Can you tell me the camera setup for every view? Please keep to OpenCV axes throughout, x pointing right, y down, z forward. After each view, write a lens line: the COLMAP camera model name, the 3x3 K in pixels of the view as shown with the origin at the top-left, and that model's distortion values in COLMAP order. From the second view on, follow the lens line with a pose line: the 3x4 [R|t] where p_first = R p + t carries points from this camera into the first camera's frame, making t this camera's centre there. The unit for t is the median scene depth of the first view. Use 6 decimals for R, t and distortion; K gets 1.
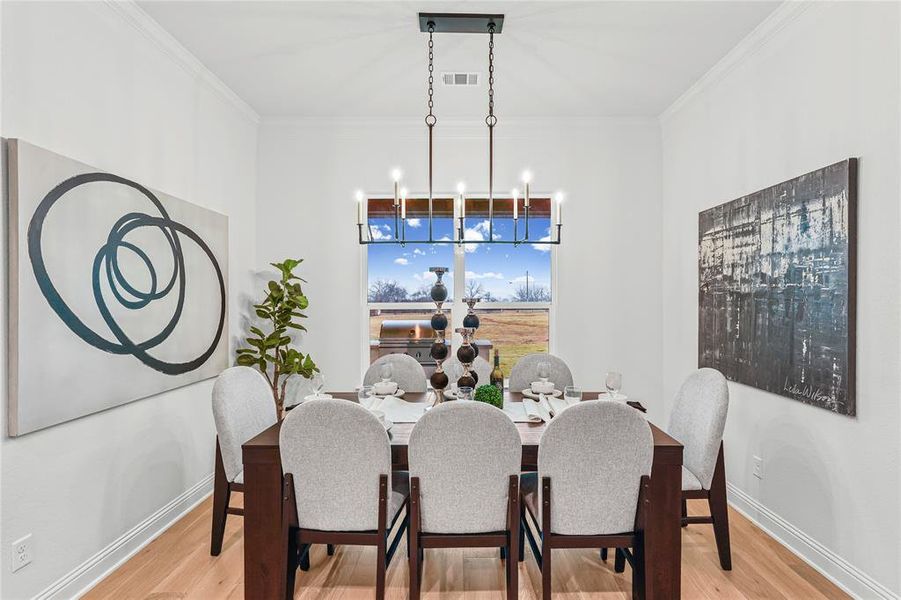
lens RADIAL K [[416.0, 0, 463.9], [0, 416.0, 300.4], [0, 0, 1]] dist [-0.003246, 0.009778]
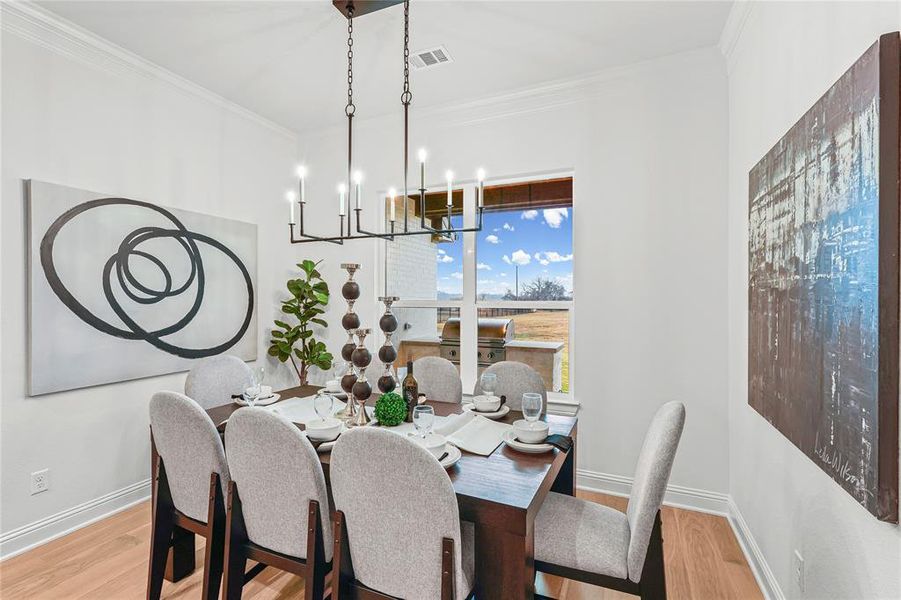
lens RADIAL K [[416.0, 0, 444.8], [0, 416.0, 295.6], [0, 0, 1]] dist [-0.003246, 0.009778]
pose [[0.908344, 0.003059, -0.418213, 0.511183], [-0.005114, 0.999980, -0.003795, -0.004135], [0.418193, 0.005586, 0.908341, 0.224898]]
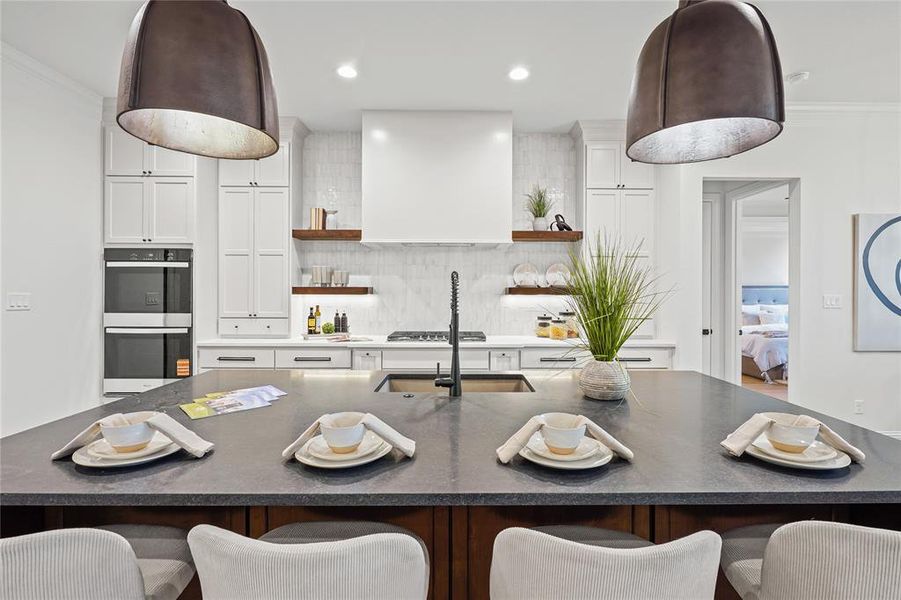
lens RADIAL K [[418.8, 0, 463.6], [0, 418.8, 291.9], [0, 0, 1]] dist [-0.006273, 0.001427]
pose [[0.004175, 0.005273, -0.999977, 0.755377], [-0.001345, 0.999985, 0.005267, 0.006231], [0.999990, 0.001323, 0.004182, -0.731279]]
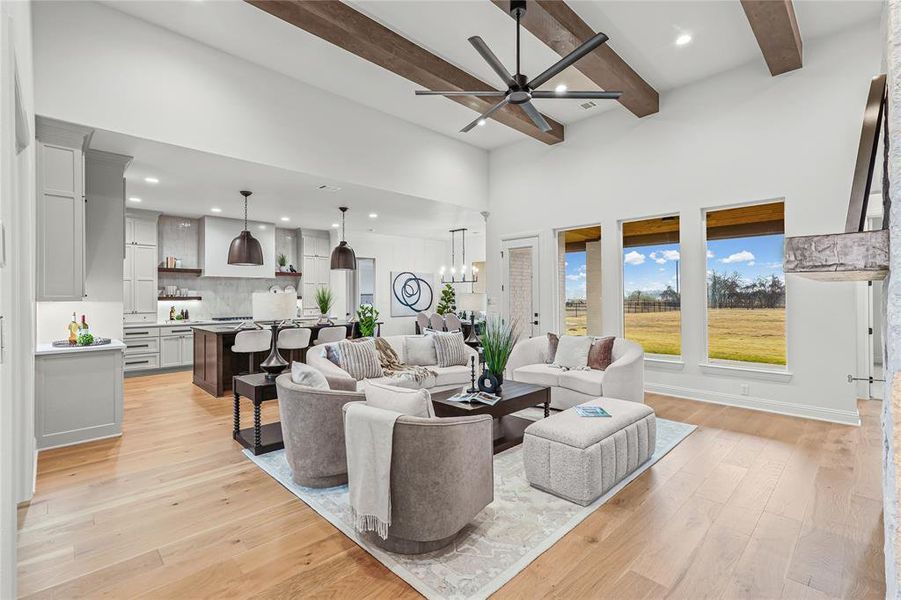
lens RADIAL K [[416.0, 0, 443.0], [0, 416.0, 292.2], [0, 0, 1]] dist [-0.003246, 0.009778]
pose [[0.683117, -0.007917, -0.730266, 2.967403], [0.004302, 0.999968, -0.006816, -0.007439], [0.730296, 0.001514, 0.683129, -2.003398]]
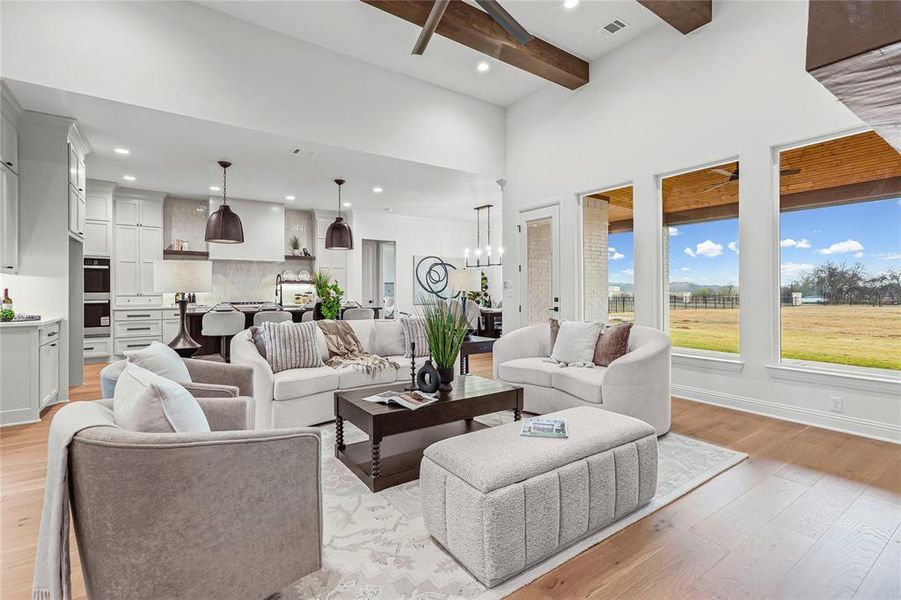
lens RADIAL K [[416.0, 0, 442.9], [0, 416.0, 291.5], [0, 0, 1]] dist [-0.003246, 0.009778]
pose [[0.550192, 0.001658, -0.835036, 2.926929], [0.001783, 0.999993, 0.003161, 0.082205], [0.835036, -0.003228, 0.550186, -1.376869]]
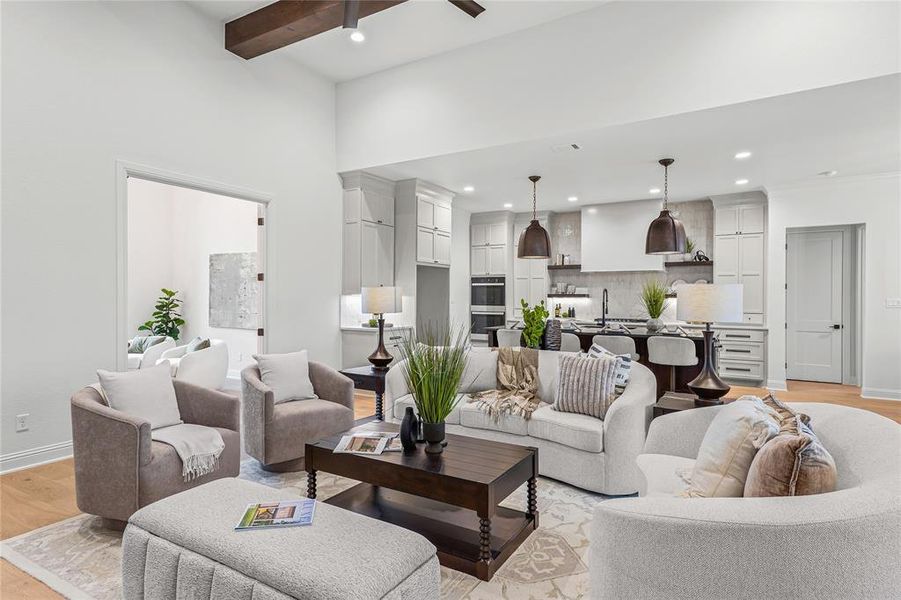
lens RADIAL K [[486.4, 0, 448.6], [0, 486.4, 299.9], [0, 0, 1]] dist [0.016803, 0.007580]
pose [[-0.524837, 0.003838, -0.851194, 2.831929], [-0.003884, 0.999969, 0.006904, 0.020071], [0.851194, 0.006930, -0.524806, -0.031153]]
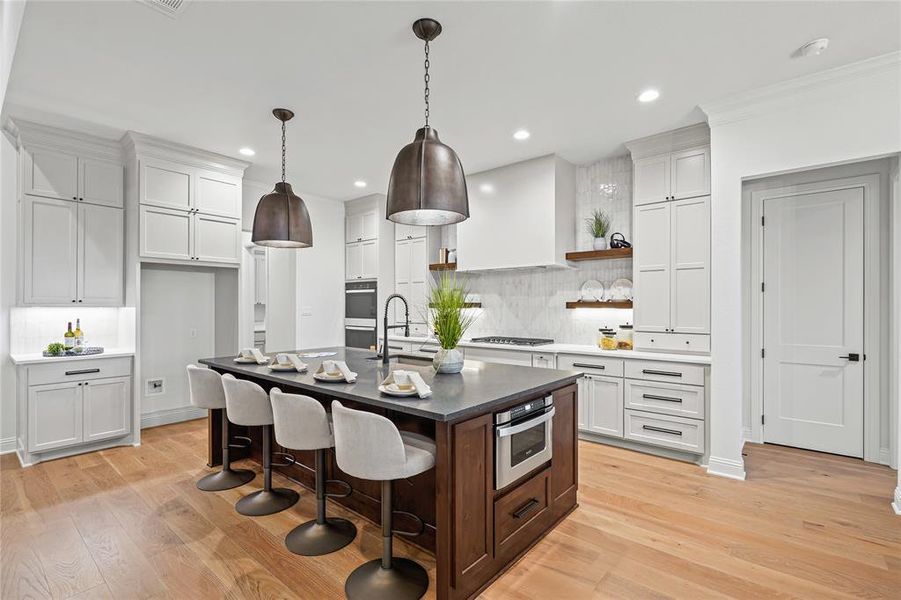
lens RADIAL K [[416.0, 0, 450.9], [0, 416.0, 308.7], [0, 0, 1]] dist [-0.003246, 0.009778]
pose [[-0.649374, 0.010348, -0.760399, 0.892980], [0.004724, 0.999943, 0.009573, 0.007184], [0.760455, 0.002624, -0.649385, 0.310038]]
